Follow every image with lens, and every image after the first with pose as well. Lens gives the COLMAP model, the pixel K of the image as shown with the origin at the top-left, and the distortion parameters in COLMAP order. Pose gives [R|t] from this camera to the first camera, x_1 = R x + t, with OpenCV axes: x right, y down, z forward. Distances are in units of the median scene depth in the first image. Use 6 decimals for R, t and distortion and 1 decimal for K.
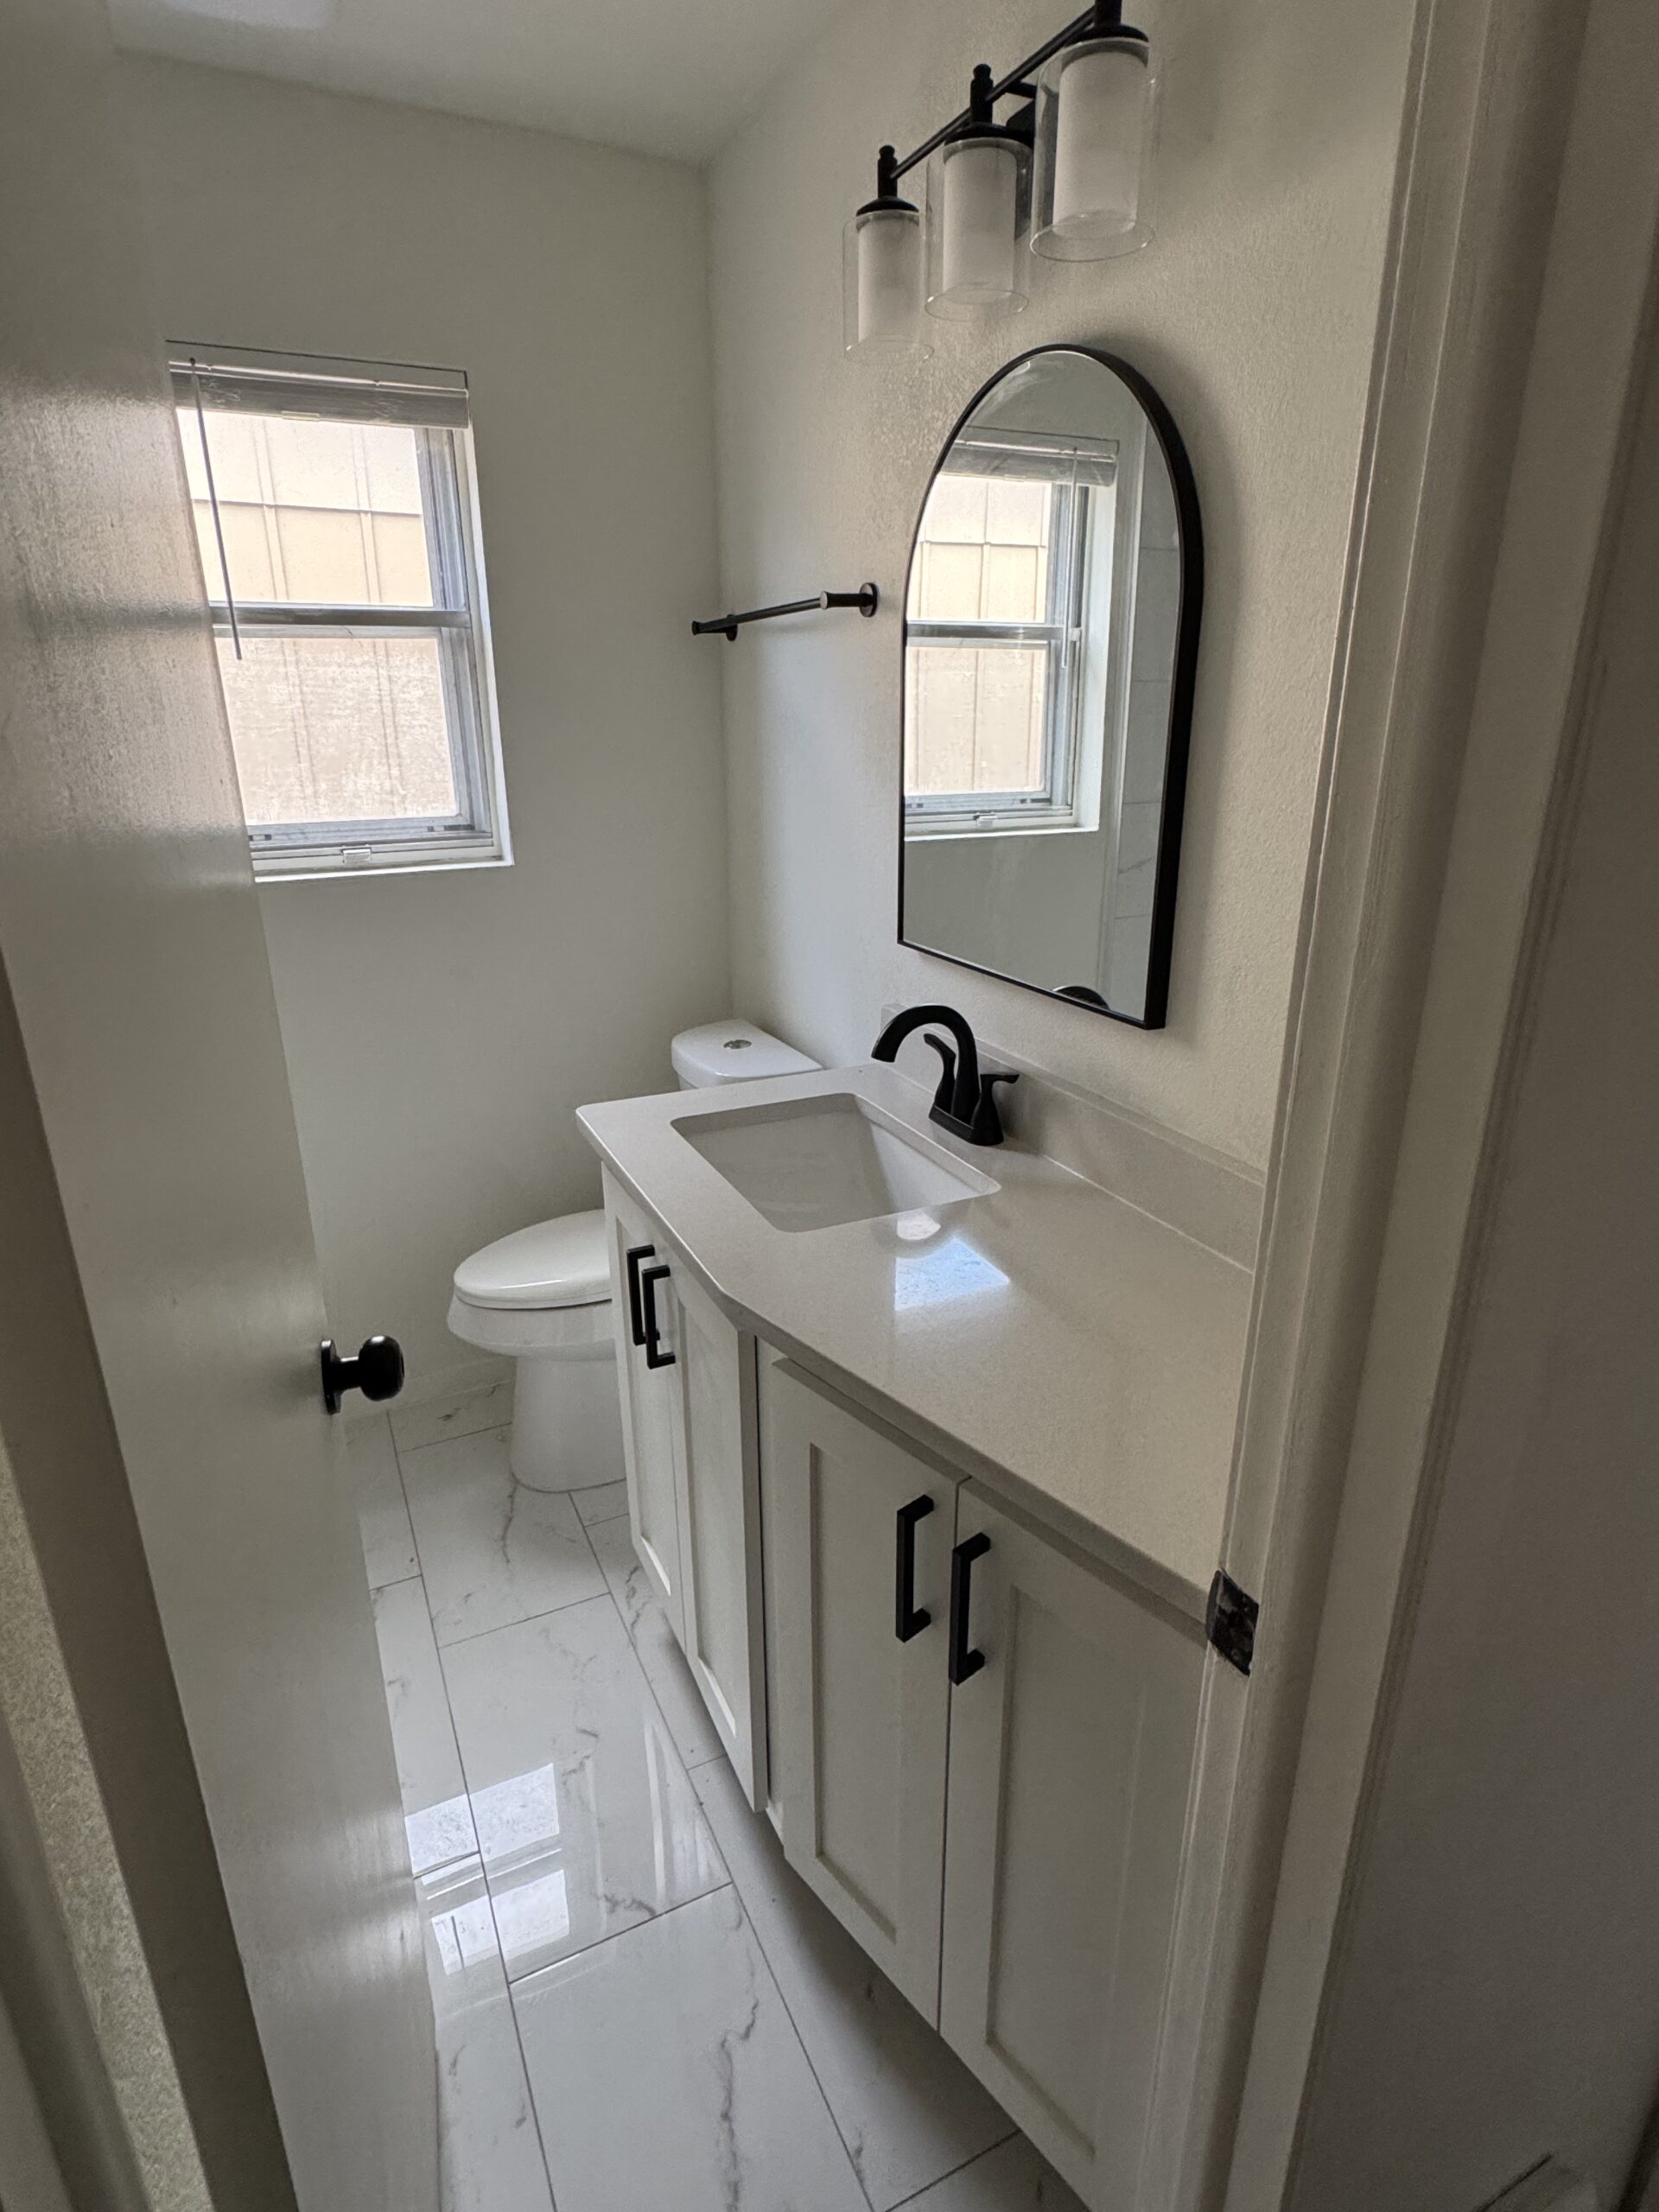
lens RADIAL K [[1332.1, 0, 829.5], [0, 1332.1, 1106.0], [0, 0, 1]] dist [0.002518, -0.000253]
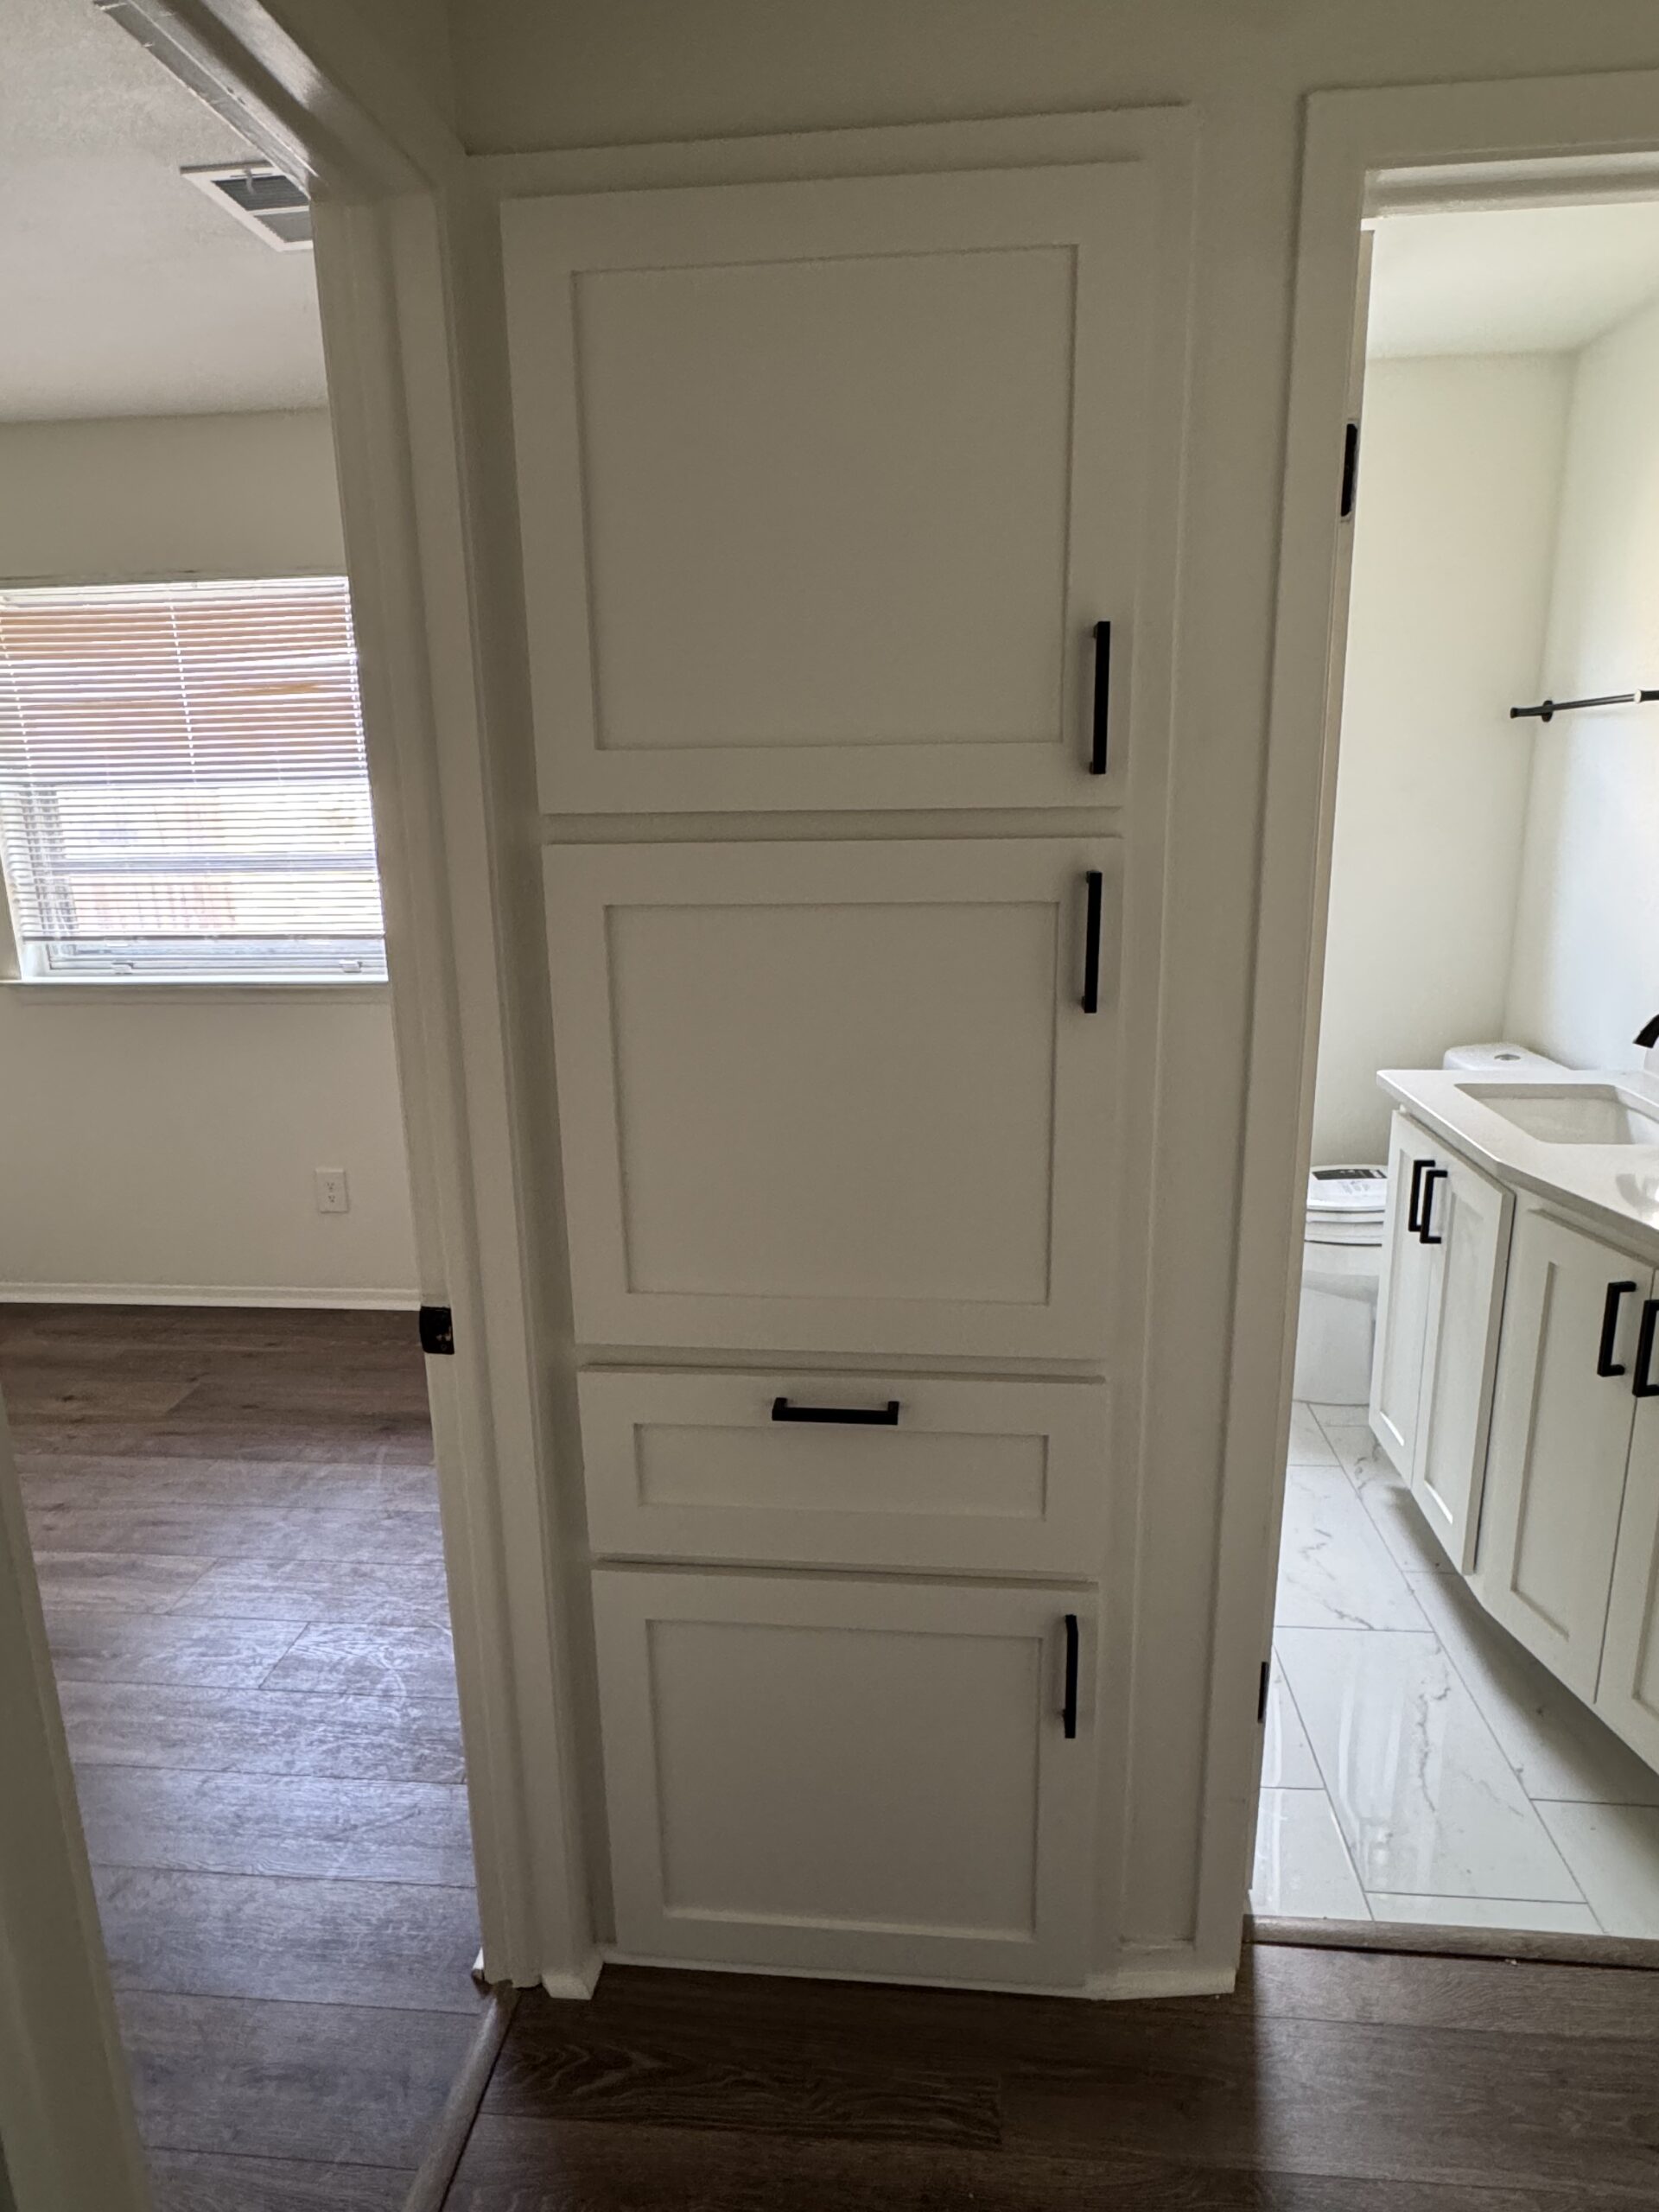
lens RADIAL K [[1348.4, 0, 829.5], [0, 1348.4, 1106.0], [0, 0, 1]] dist [0.001799, 0.001088]
pose [[0.862994, 0.114302, -0.492114, 0.010897], [-0.138000, 0.990360, -0.011975, 0.154948], [0.486001, 0.078246, 0.870448, -0.557271]]
